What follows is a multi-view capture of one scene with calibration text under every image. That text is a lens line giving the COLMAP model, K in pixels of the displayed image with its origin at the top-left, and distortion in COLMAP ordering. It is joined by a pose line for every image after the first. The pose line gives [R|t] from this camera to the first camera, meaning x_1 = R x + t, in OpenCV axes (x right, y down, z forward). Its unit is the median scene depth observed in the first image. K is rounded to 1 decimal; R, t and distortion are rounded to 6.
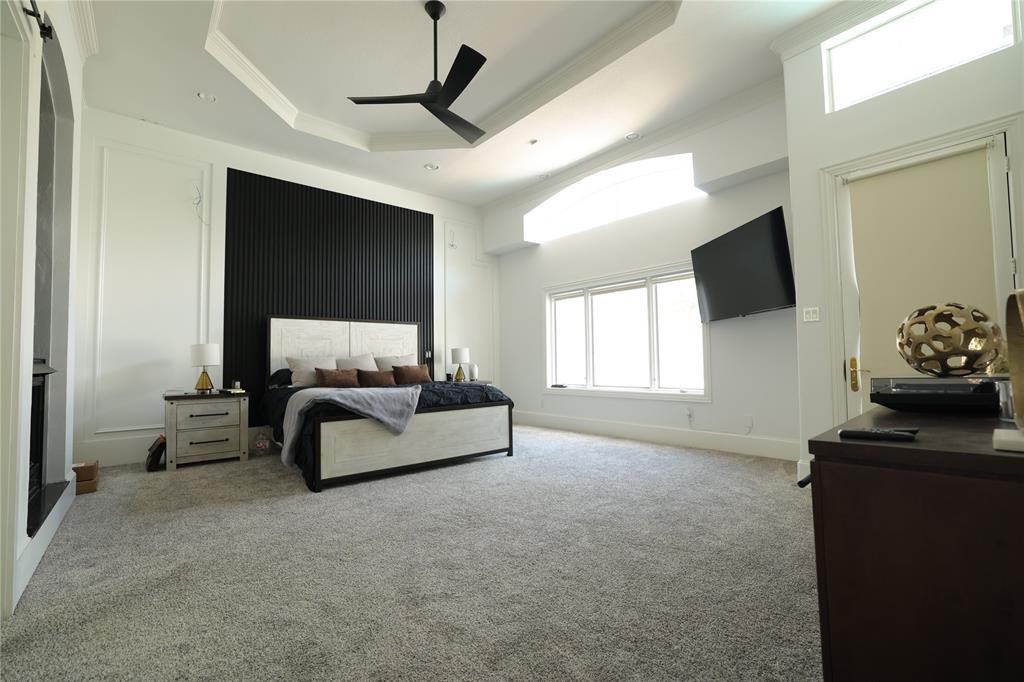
lens RADIAL K [[437.0, 0, 510.9], [0, 437.0, 343.5], [0, 0, 1]] dist [-0.029153, 0.002386]
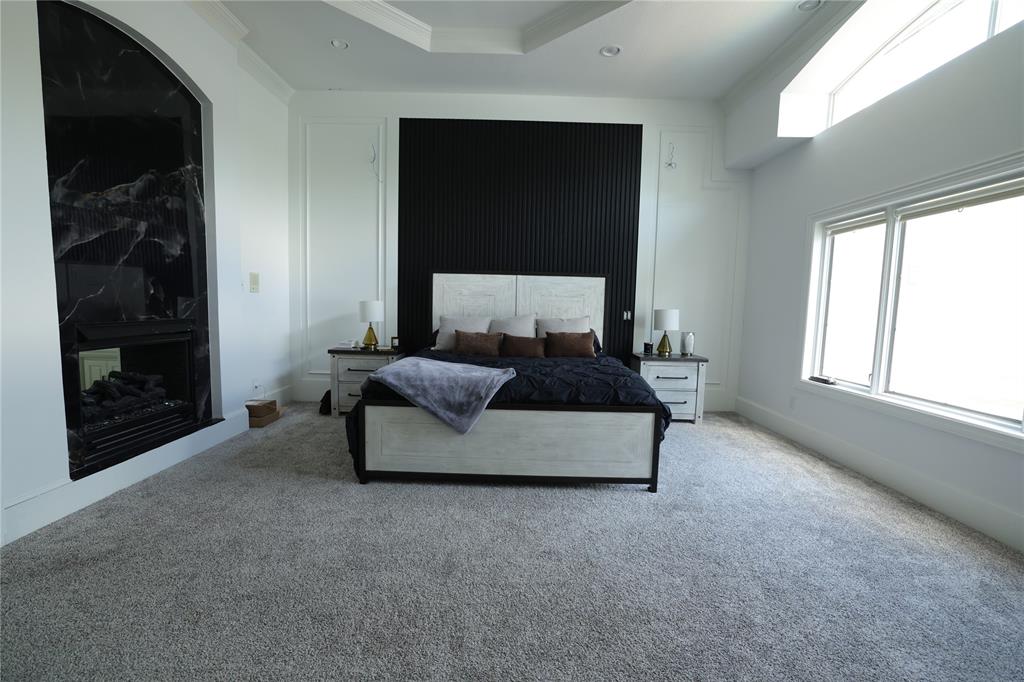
lens RADIAL K [[437.0, 0, 513.1], [0, 437.0, 342.4], [0, 0, 1]] dist [-0.029153, 0.002386]
pose [[0.761669, 0.090449, -0.641623, 0.216619], [-0.008969, 0.991586, 0.129137, -0.035266], [0.647905, -0.092605, 0.756071, 0.387189]]
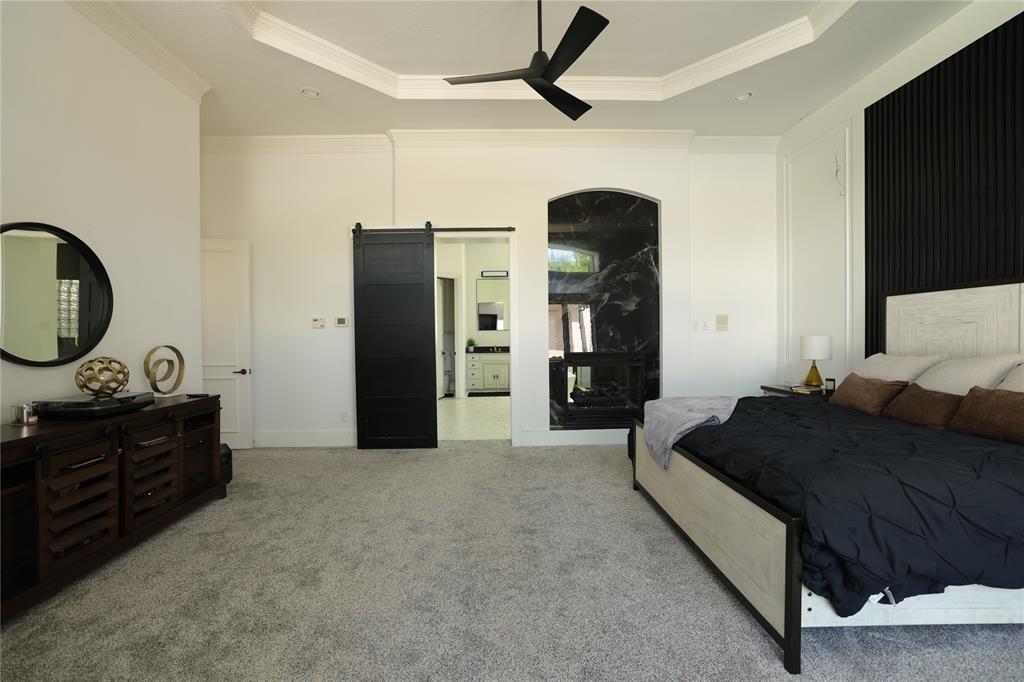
lens RADIAL K [[437.0, 0, 506.5], [0, 437.0, 341.0], [0, 0, 1]] dist [-0.029153, 0.002386]
pose [[-0.623744, 0.032936, -0.780935, 0.379981], [0.052856, 0.998602, -0.000100, -0.020585], [0.779840, -0.041339, -0.624613, 0.980556]]
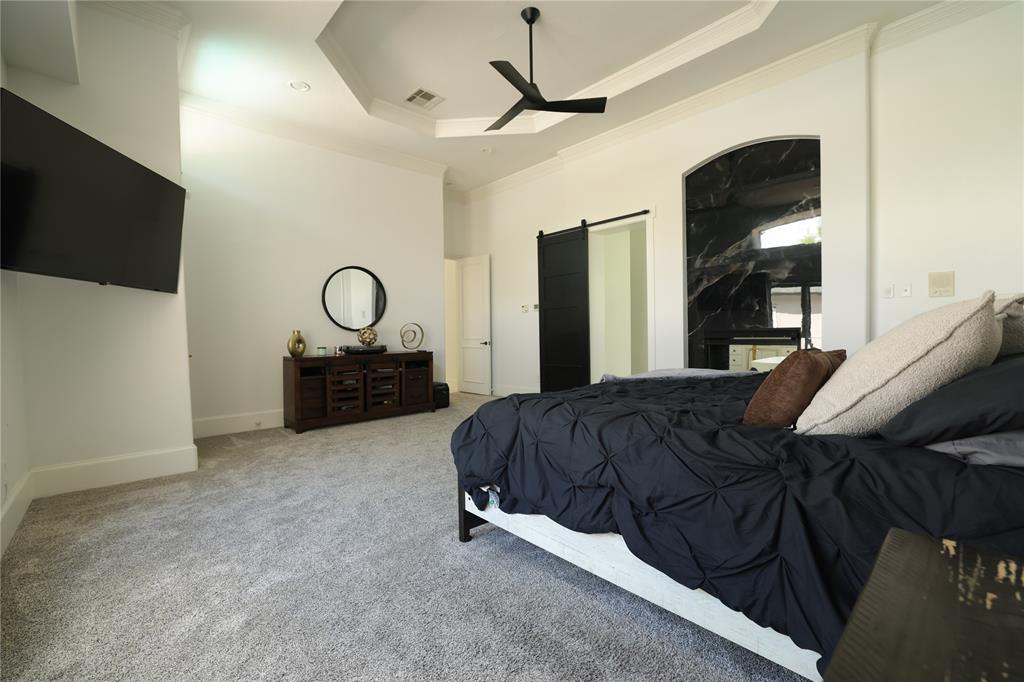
lens RADIAL K [[437.0, 0, 510.6], [0, 437.0, 335.3], [0, 0, 1]] dist [-0.029153, 0.002386]
pose [[-0.998205, 0.031865, -0.050701, -0.031894], [0.033598, 0.998867, -0.033695, 0.046044], [0.049570, -0.035338, -0.998145, 1.397912]]
